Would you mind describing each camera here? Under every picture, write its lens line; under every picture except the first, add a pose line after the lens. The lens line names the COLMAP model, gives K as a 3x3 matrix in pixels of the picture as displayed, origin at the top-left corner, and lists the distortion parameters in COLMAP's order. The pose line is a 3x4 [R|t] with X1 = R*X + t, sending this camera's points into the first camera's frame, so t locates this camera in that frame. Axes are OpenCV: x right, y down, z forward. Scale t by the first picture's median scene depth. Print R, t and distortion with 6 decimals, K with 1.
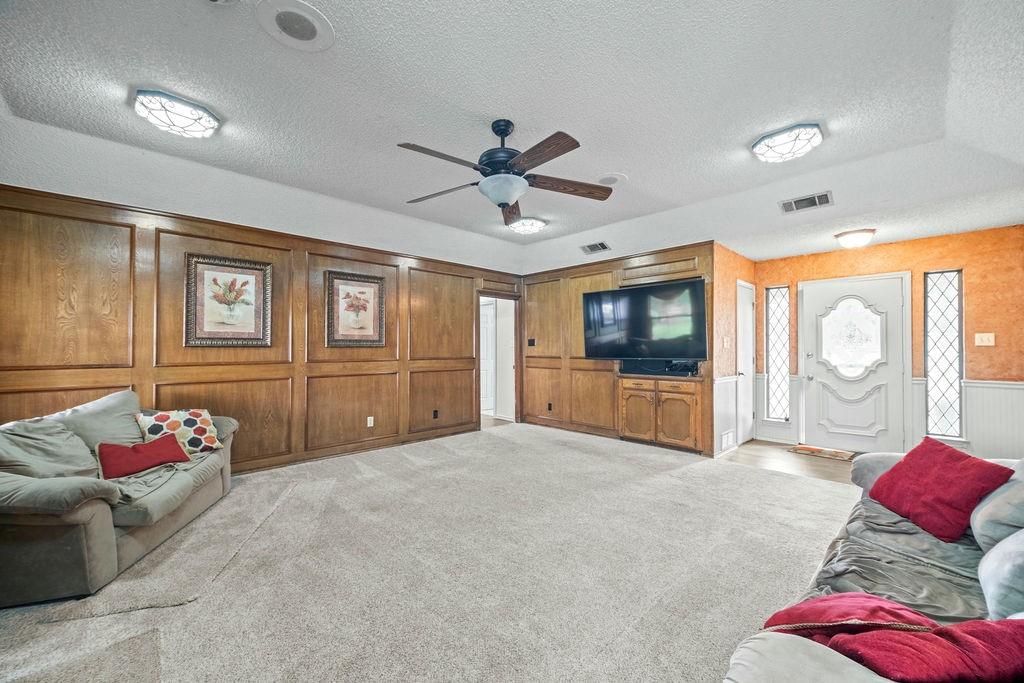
lens RADIAL K [[397.1, 0, 509.3], [0, 397.1, 347.2], [0, 0, 1]] dist [-0.000415, -0.000037]
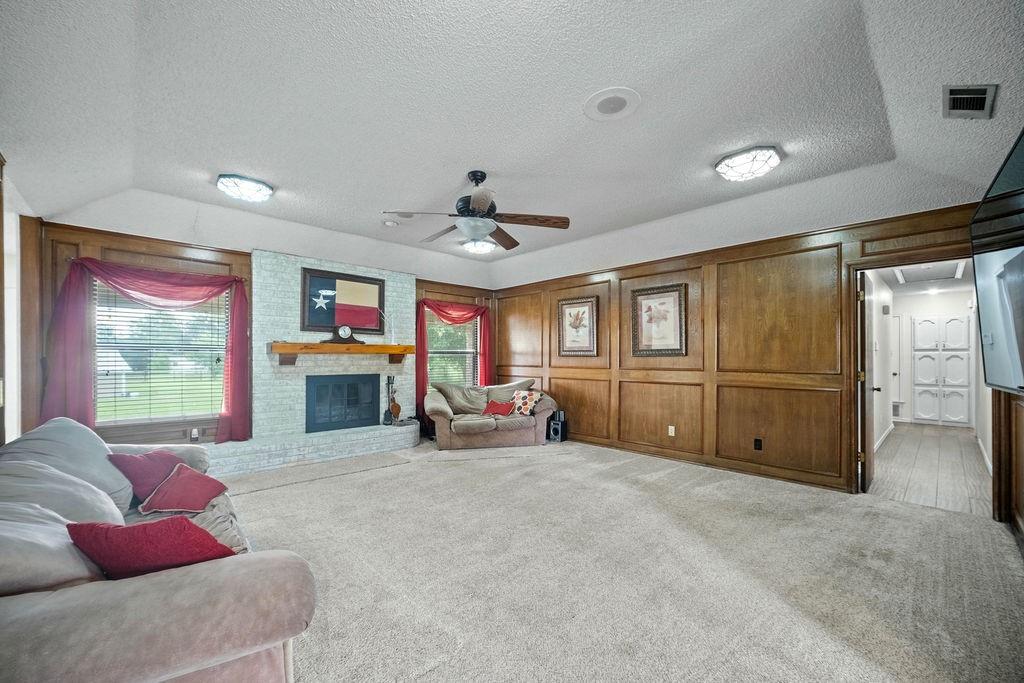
lens RADIAL K [[409.1, 0, 517.7], [0, 409.1, 355.1], [0, 0, 1]] dist [-0.002965, -0.000342]
pose [[0.007999, -0.004879, -0.999956, 0.768702], [0.000476, 0.999988, -0.004875, 0.001850], [0.999968, -0.000437, 0.008001, 0.685568]]
